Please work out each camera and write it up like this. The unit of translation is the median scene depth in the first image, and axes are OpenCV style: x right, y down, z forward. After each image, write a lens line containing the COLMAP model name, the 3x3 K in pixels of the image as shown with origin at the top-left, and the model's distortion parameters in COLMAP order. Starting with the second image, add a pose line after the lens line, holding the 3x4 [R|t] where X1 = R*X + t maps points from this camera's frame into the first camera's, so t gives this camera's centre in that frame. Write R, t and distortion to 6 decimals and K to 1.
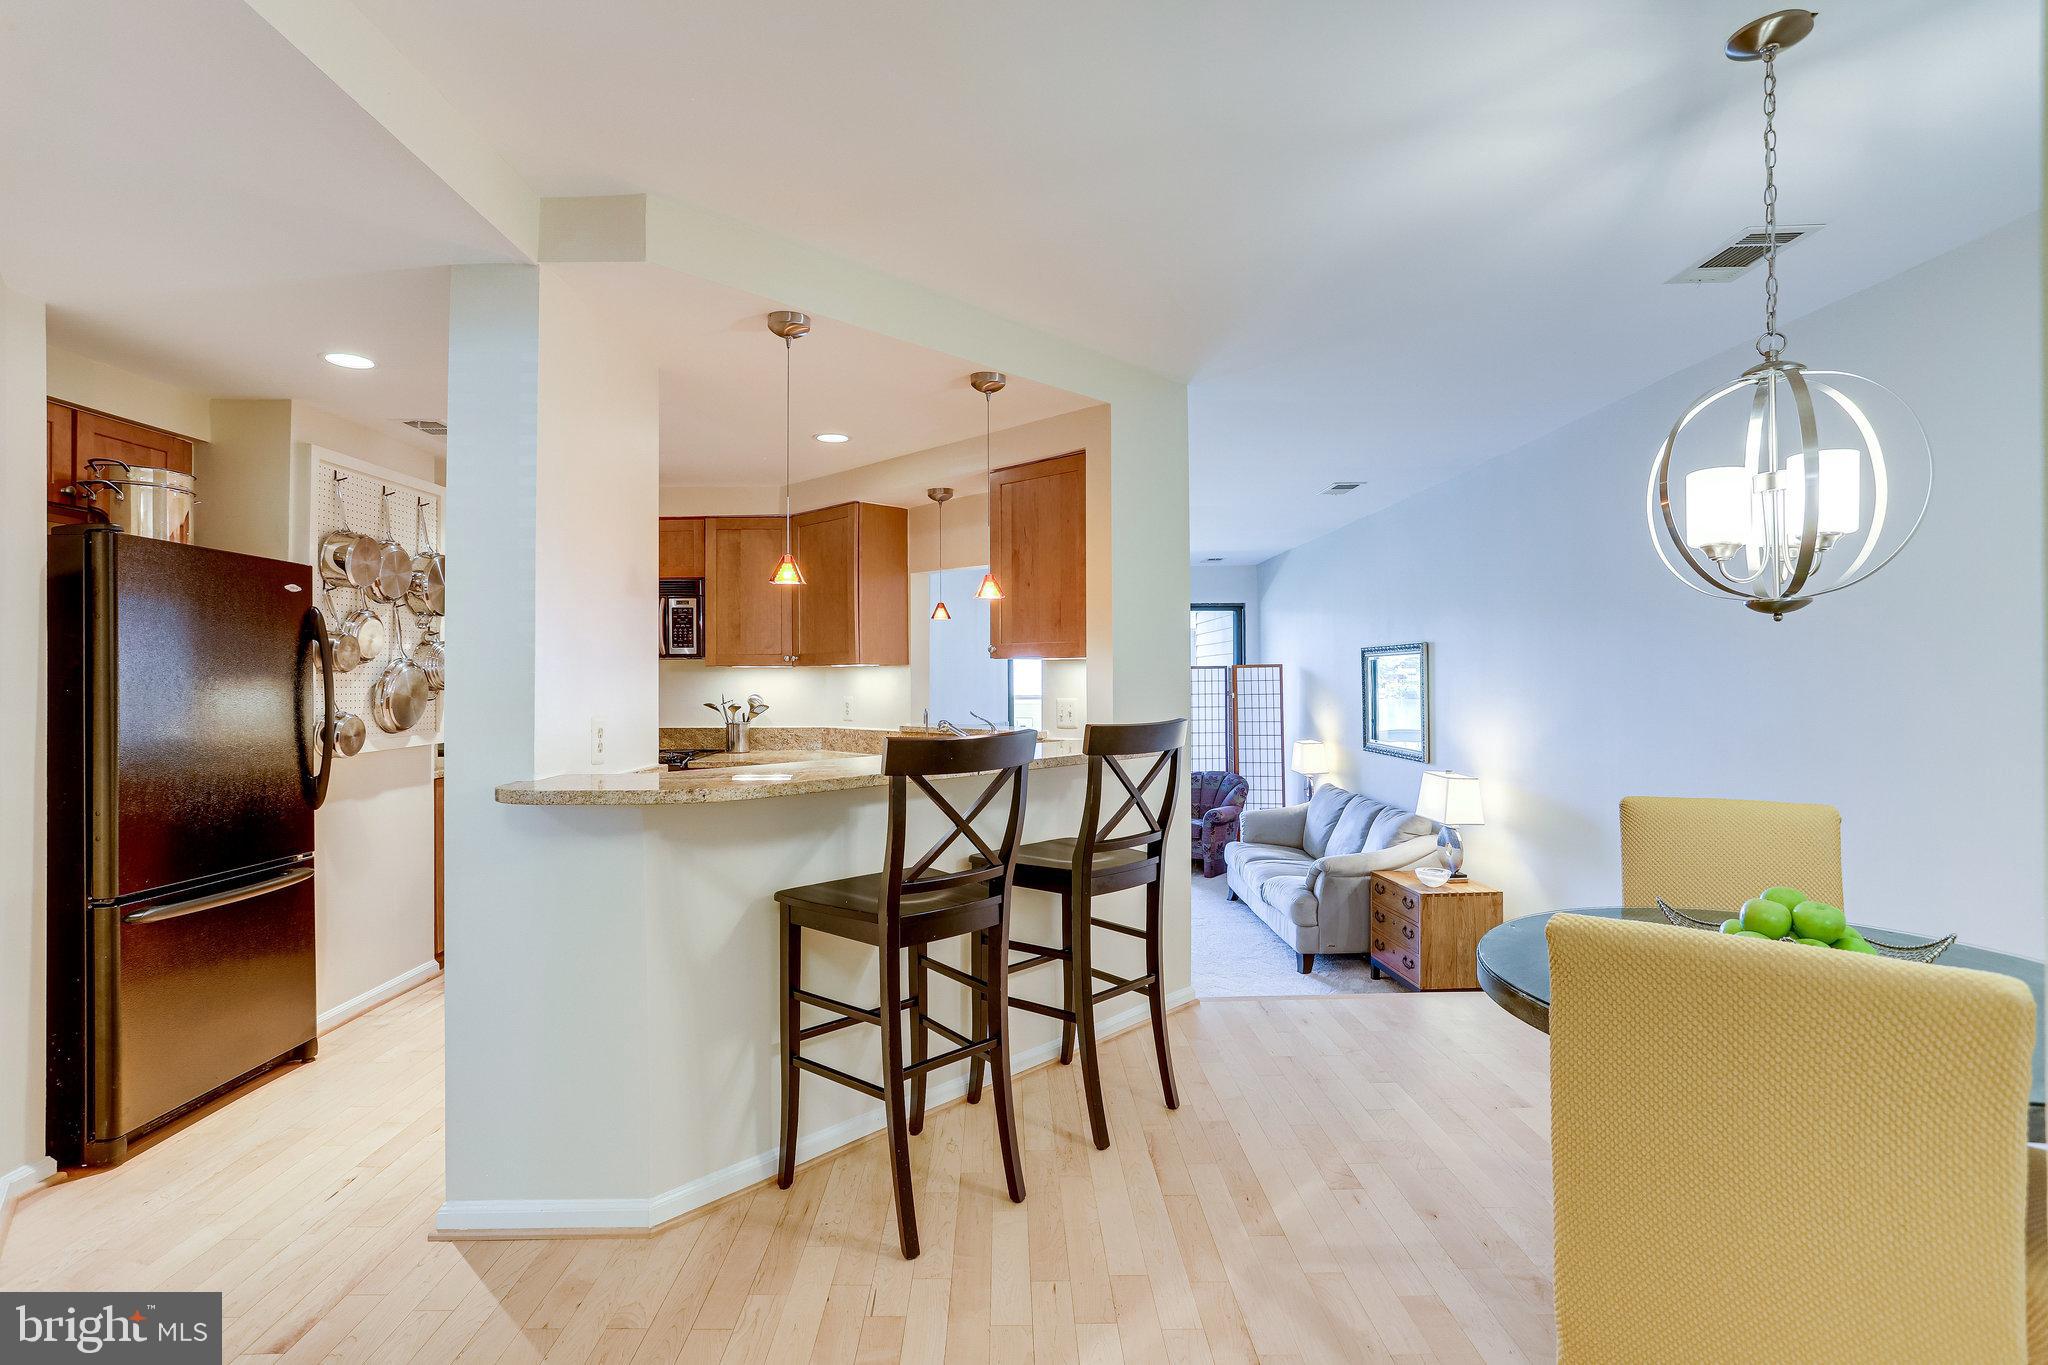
lens RADIAL K [[1000.0, 0, 1014.9], [0, 1000.0, 687.0], [0, 0, 1]] dist [-0.055240, 0.027633]
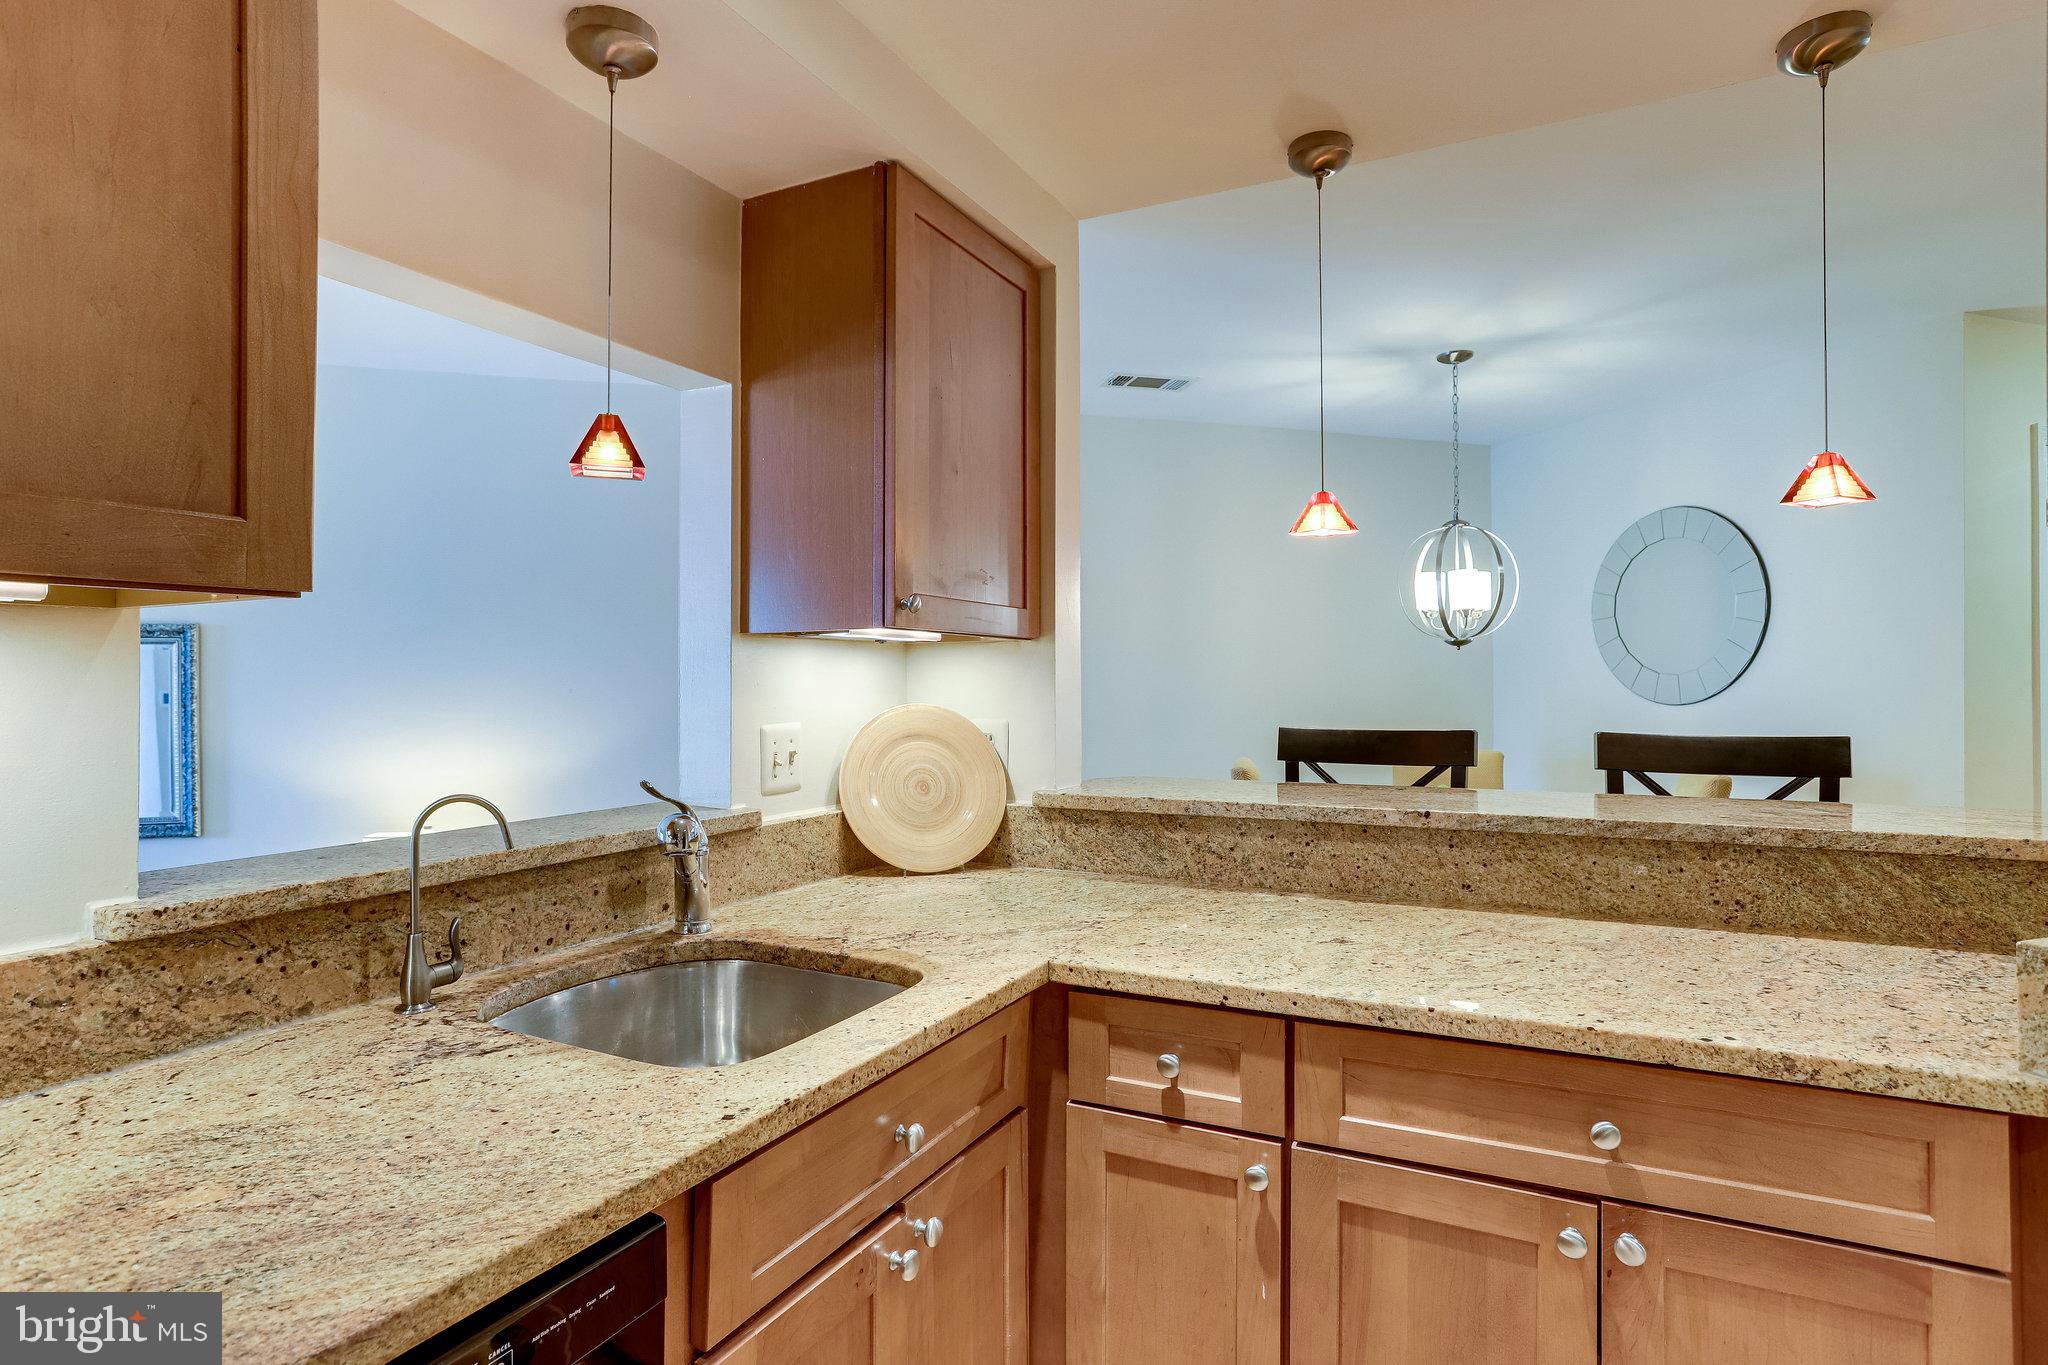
lens RADIAL K [[1063.8, 0, 1024.0], [0, 1063.8, 682.5], [0, 0, 1]] dist [-0.058203, 0.034675]
pose [[-0.293164, 0.001700, 0.956061, -0.353026], [0.012564, 0.999919, 0.002074, -0.005122], [-0.955980, 0.012621, -0.293161, 0.859587]]
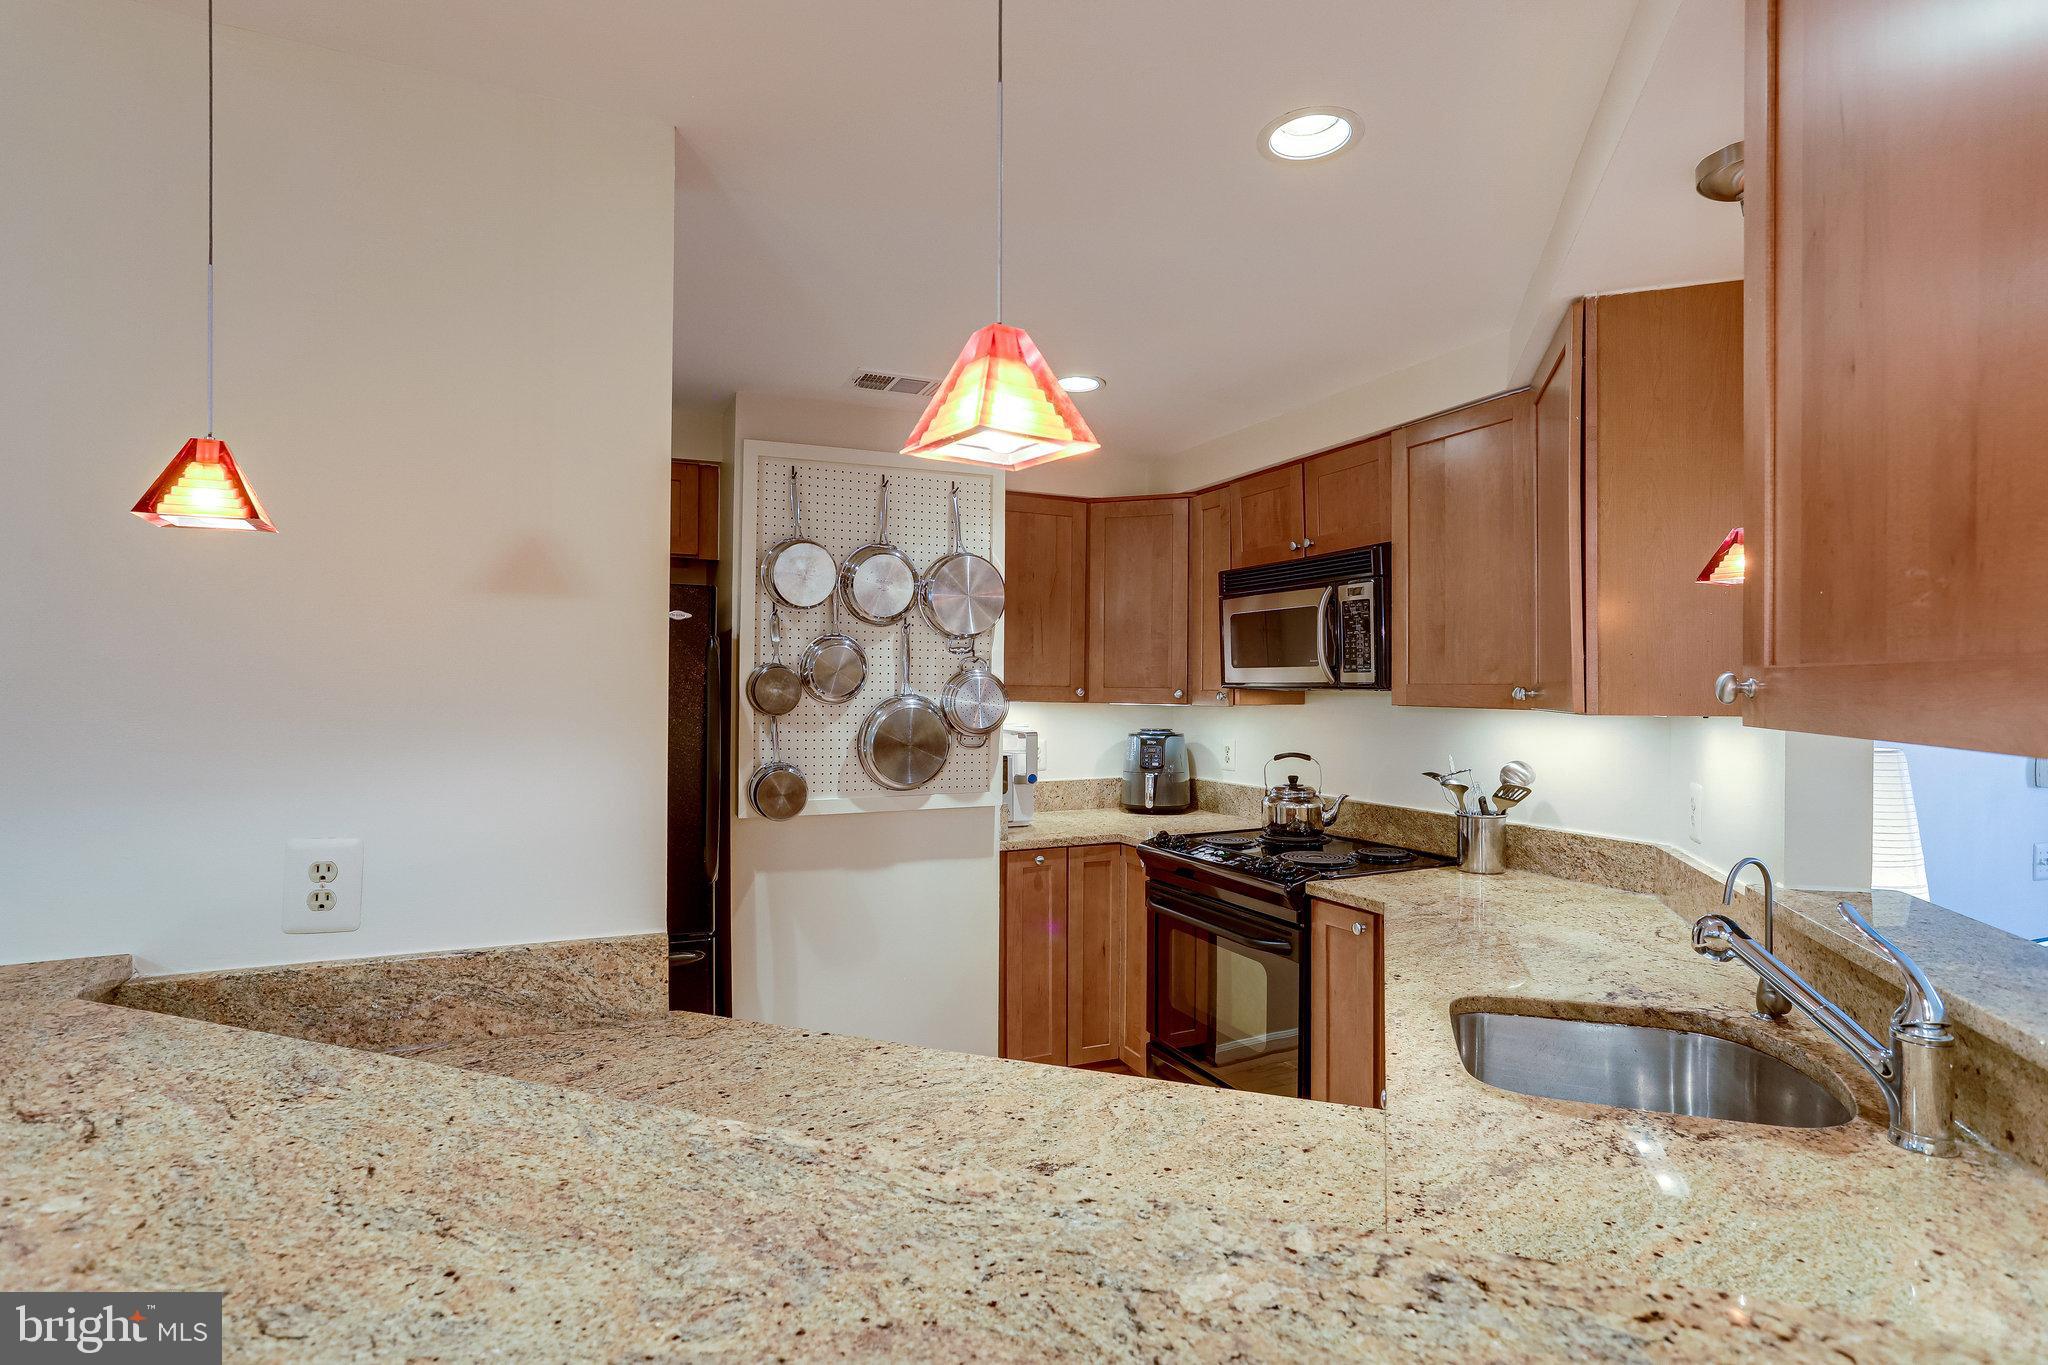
lens RADIAL K [[1000.0, 0, 1014.9], [0, 1000.0, 687.0], [0, 0, 1]] dist [-0.055240, 0.027633]
pose [[0.404661, 0.004629, -0.914455, 0.098138], [-0.015119, 0.999884, -0.001629, -0.026935], [0.914342, 0.014485, 0.404684, 0.594644]]
